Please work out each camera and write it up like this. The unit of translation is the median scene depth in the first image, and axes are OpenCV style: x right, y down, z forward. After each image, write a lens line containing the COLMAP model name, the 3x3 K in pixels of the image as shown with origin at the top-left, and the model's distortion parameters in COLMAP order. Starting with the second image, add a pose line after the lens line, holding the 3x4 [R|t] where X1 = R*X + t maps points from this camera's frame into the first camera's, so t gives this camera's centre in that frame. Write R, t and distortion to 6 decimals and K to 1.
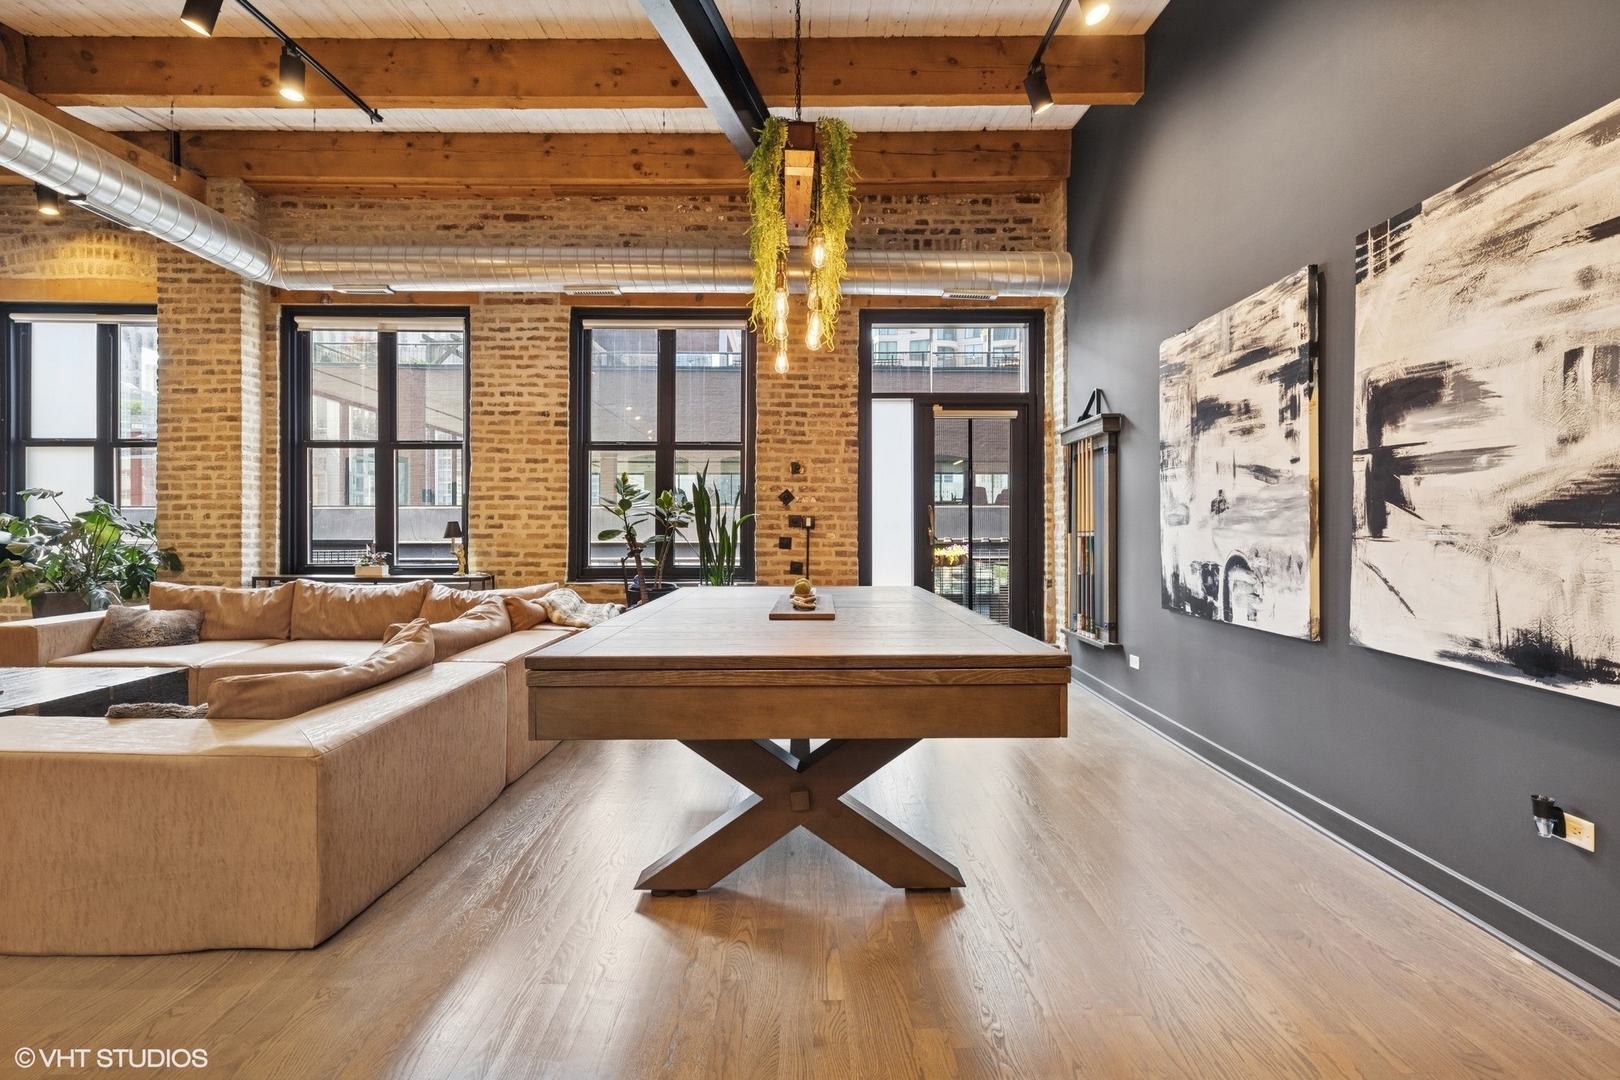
lens RADIAL K [[724.8, 0, 808.3], [0, 724.8, 534.5], [0, 0, 1]] dist [-0.000487, 0.000290]
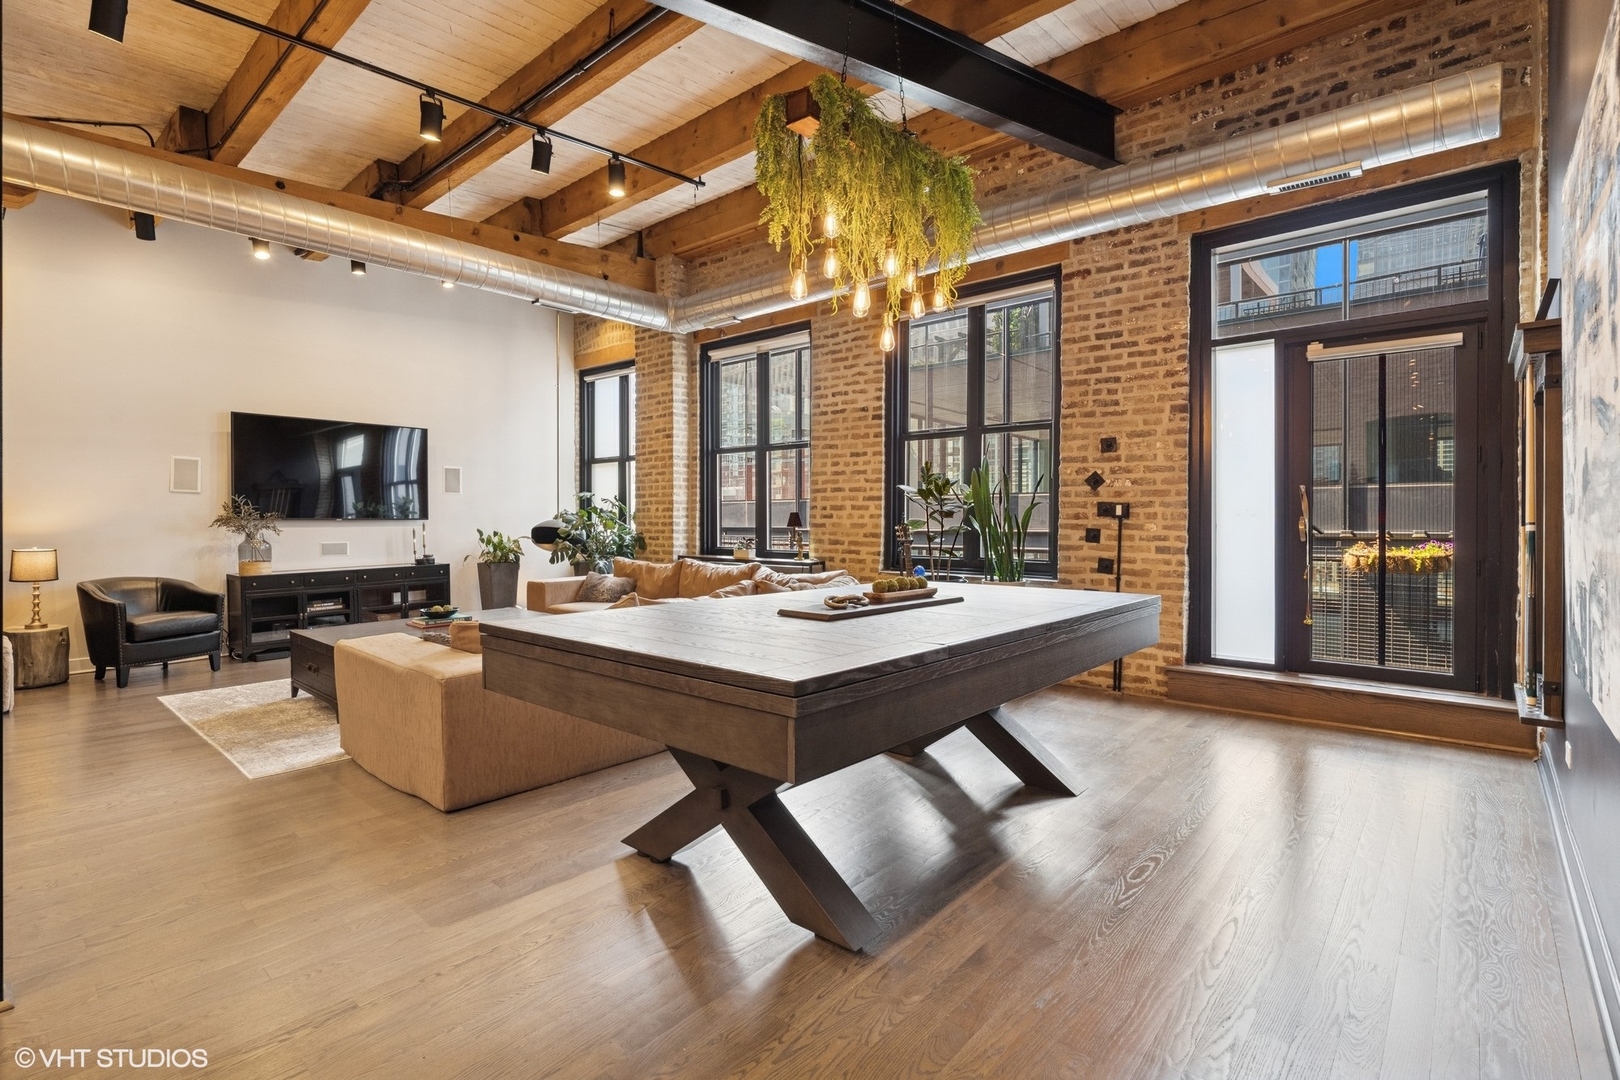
lens RADIAL K [[757.7, 0, 808.6], [0, 757.7, 522.9], [0, 0, 1]] dist [0.001739, 0.000354]
pose [[0.748366, 0.003138, -0.663278, 0.307740], [-0.002501, 0.999995, 0.001909, -0.003716], [0.663281, 0.000231, 0.748370, 0.125928]]
